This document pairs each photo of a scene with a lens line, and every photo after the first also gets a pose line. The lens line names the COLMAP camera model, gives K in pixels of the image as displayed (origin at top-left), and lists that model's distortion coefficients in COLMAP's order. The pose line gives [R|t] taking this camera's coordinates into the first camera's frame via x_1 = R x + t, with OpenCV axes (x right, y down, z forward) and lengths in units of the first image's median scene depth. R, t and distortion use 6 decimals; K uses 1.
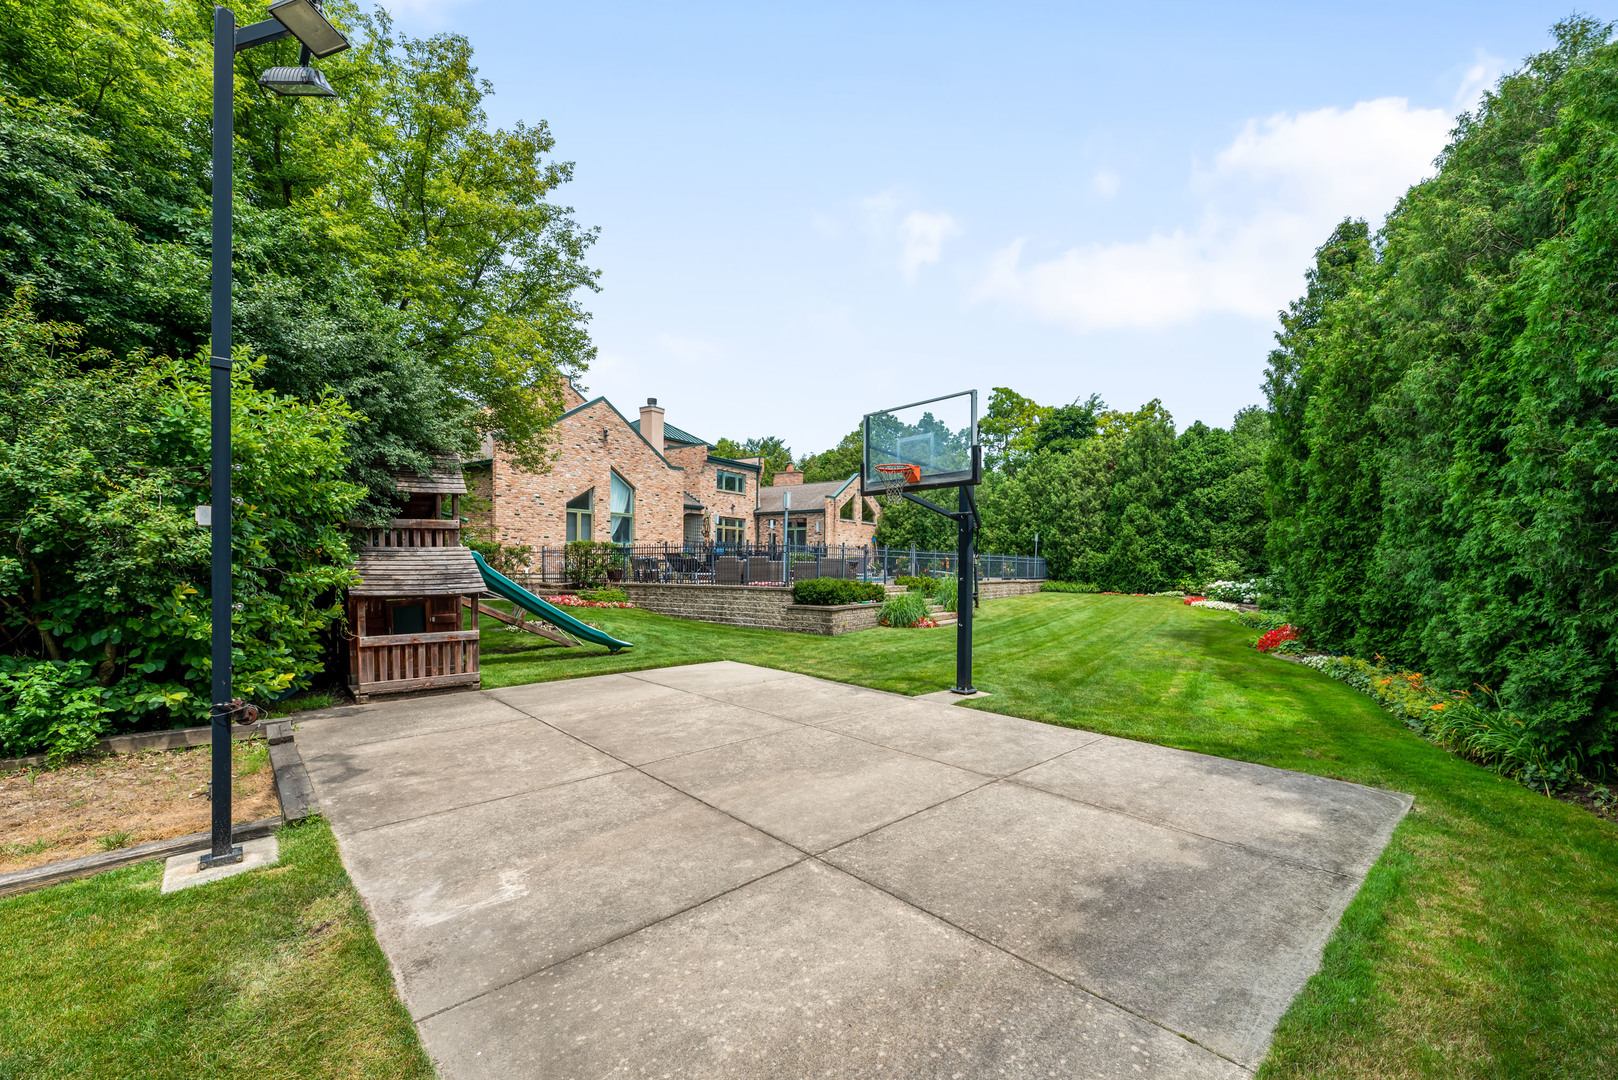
lens RADIAL K [[649.4, 0, 812.9], [0, 649.4, 553.5], [0, 0, 1]] dist [0.000320, 0.000184]
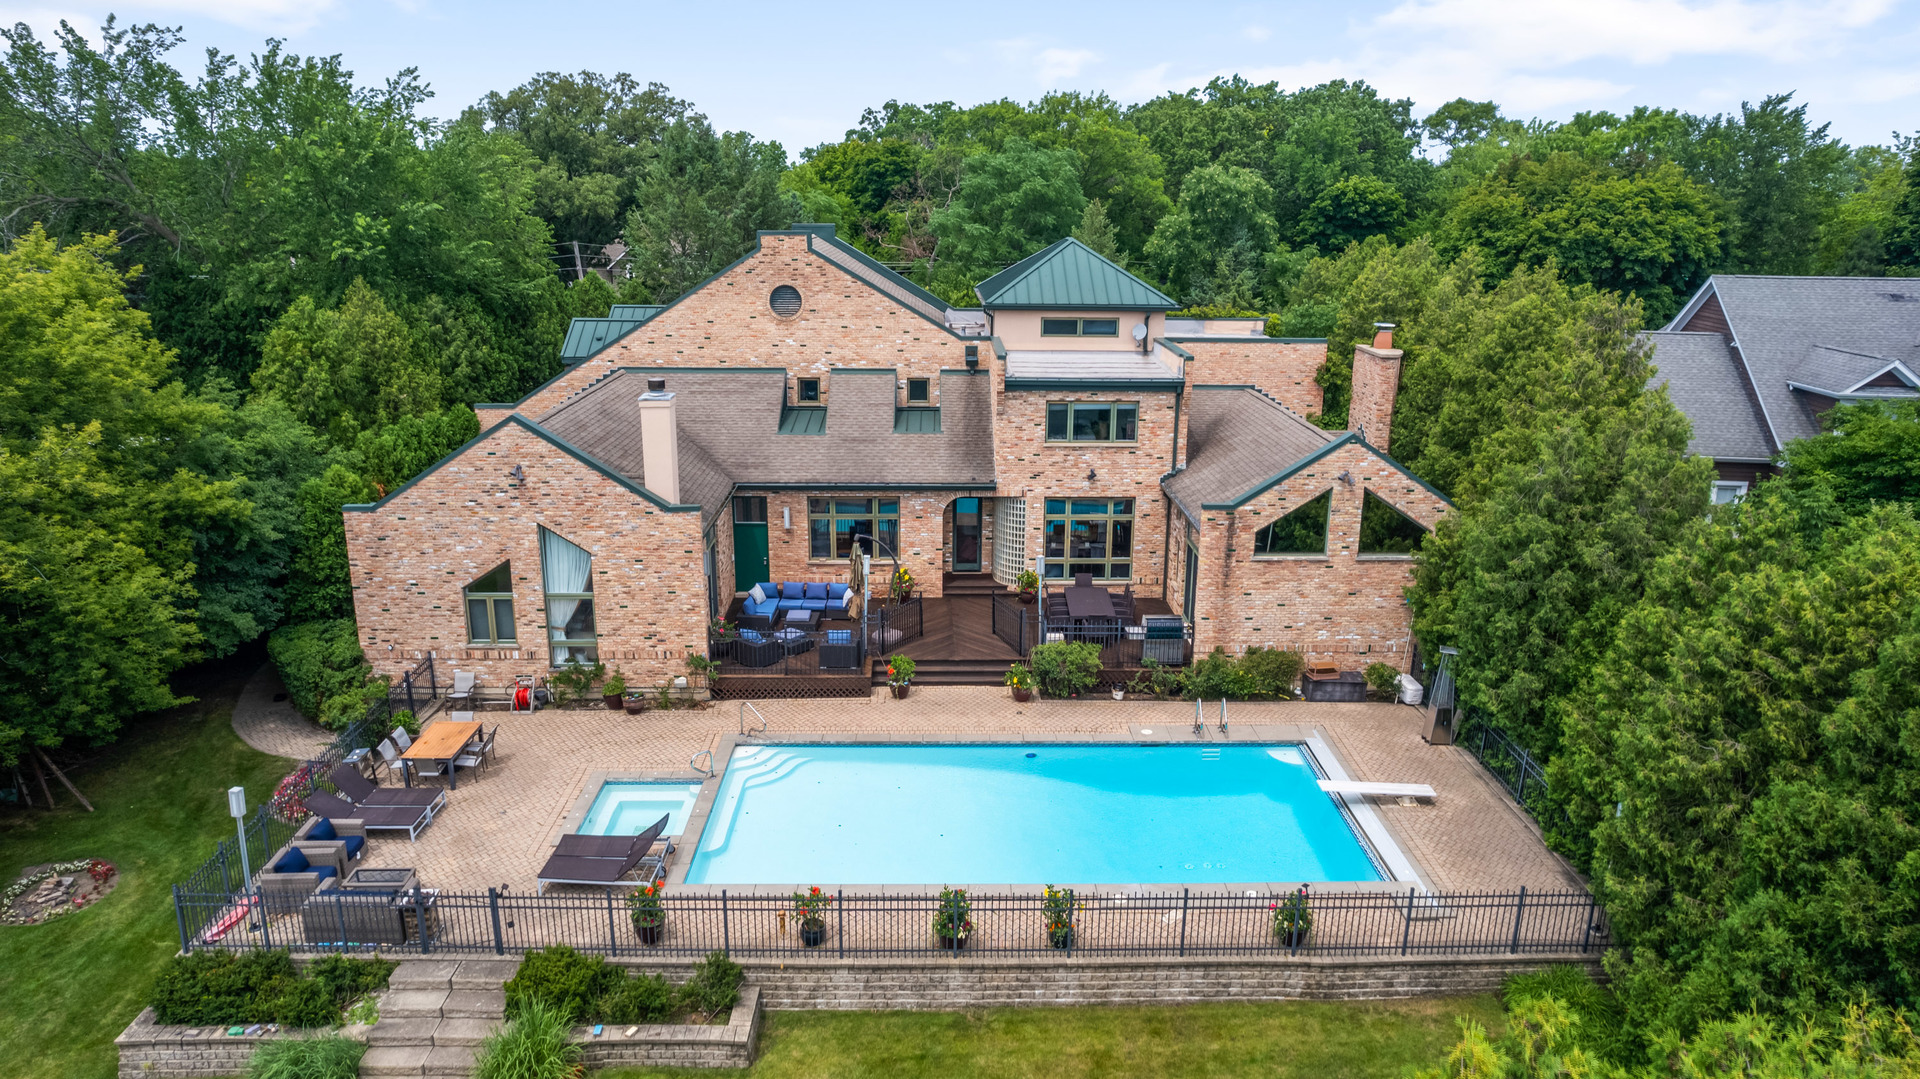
lens RADIAL K [[1231.8, 0, 960.0], [0, 1231.8, 539.5], [0, 0, 1]] dist [-0.044621, -0.000192]
pose [[0.591921, 0.210924, -0.777908, 0.529093], [0.011984, 0.962741, 0.270159, -0.273205], [0.805907, -0.169235, 0.567339, 0.421100]]
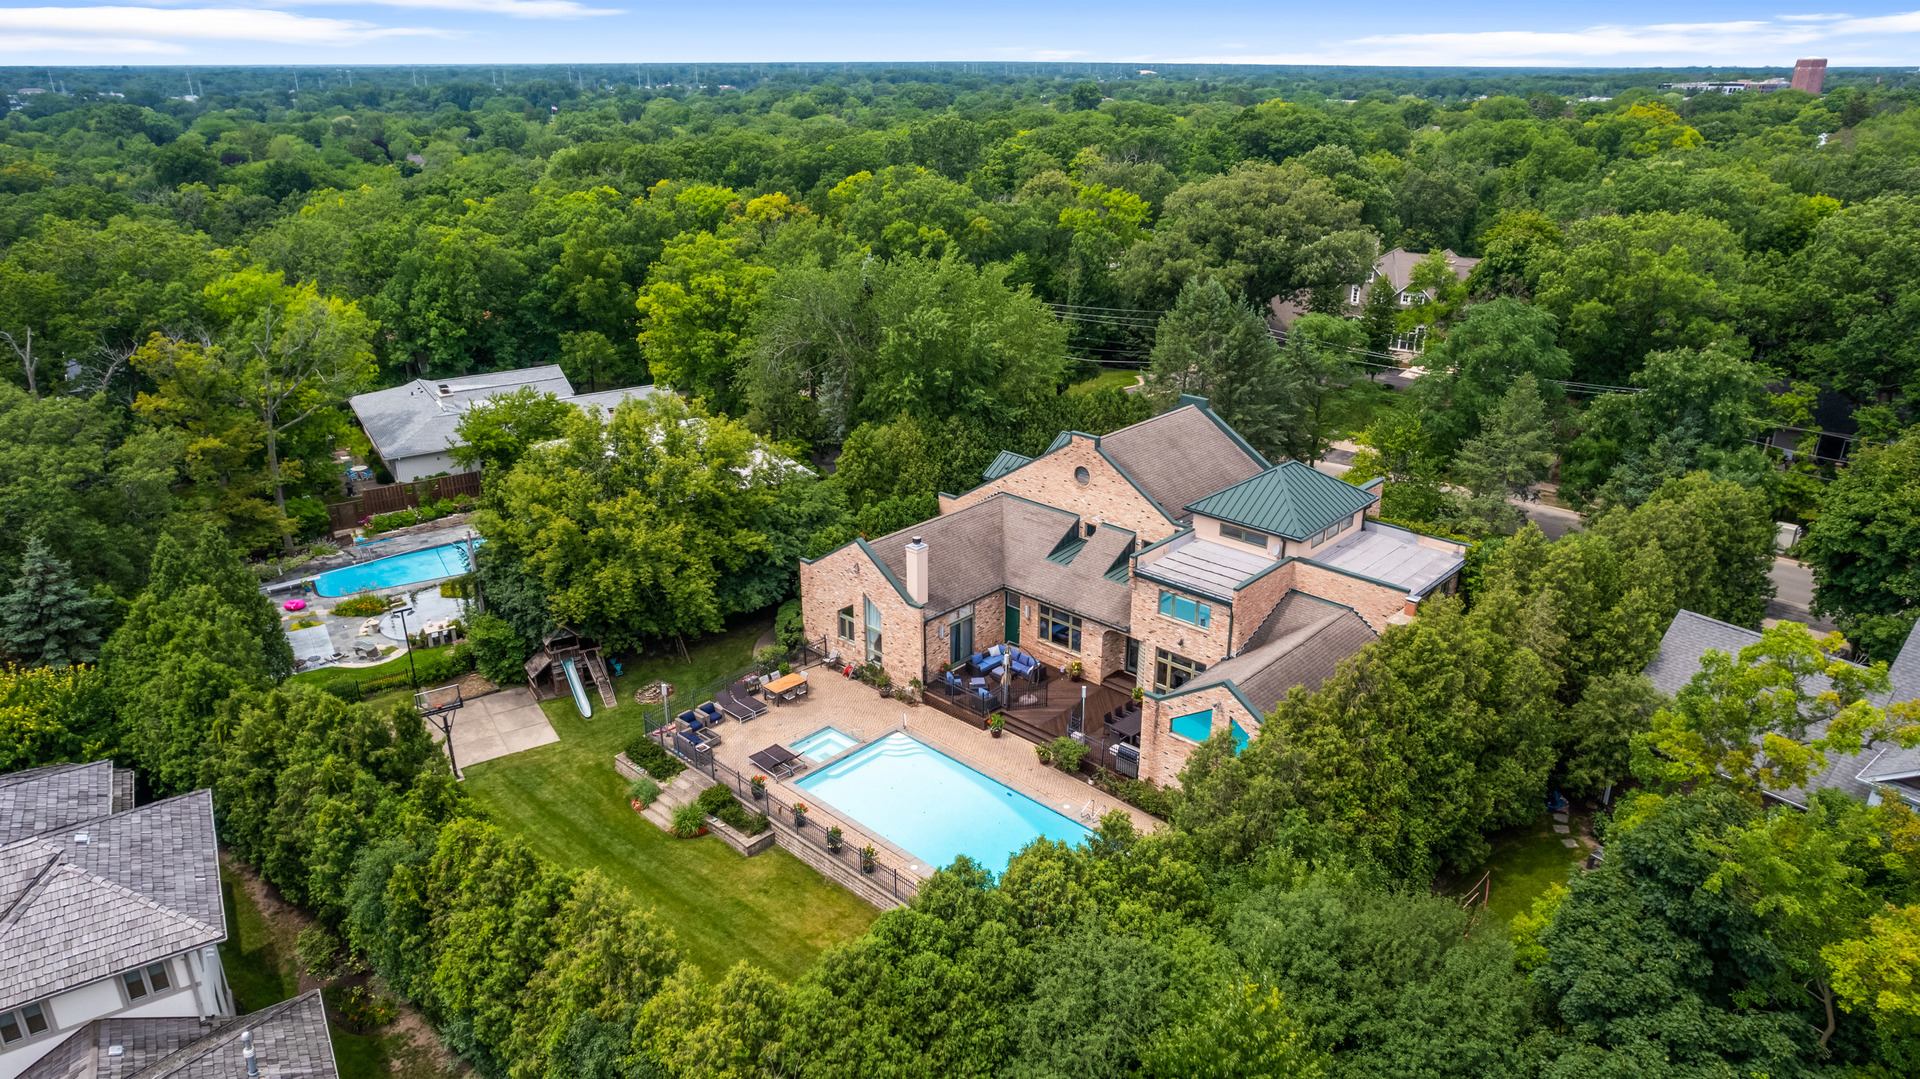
lens RADIAL K [[1231.8, 0, 960.0], [0, 1231.8, 539.5], [0, 0, 1]] dist [-0.044621, -0.000192]
pose [[-0.144032, 0.353353, -0.924335, 1.143179], [0.015829, 0.934778, 0.354879, -0.674696], [0.989446, 0.036482, -0.140232, 0.962783]]
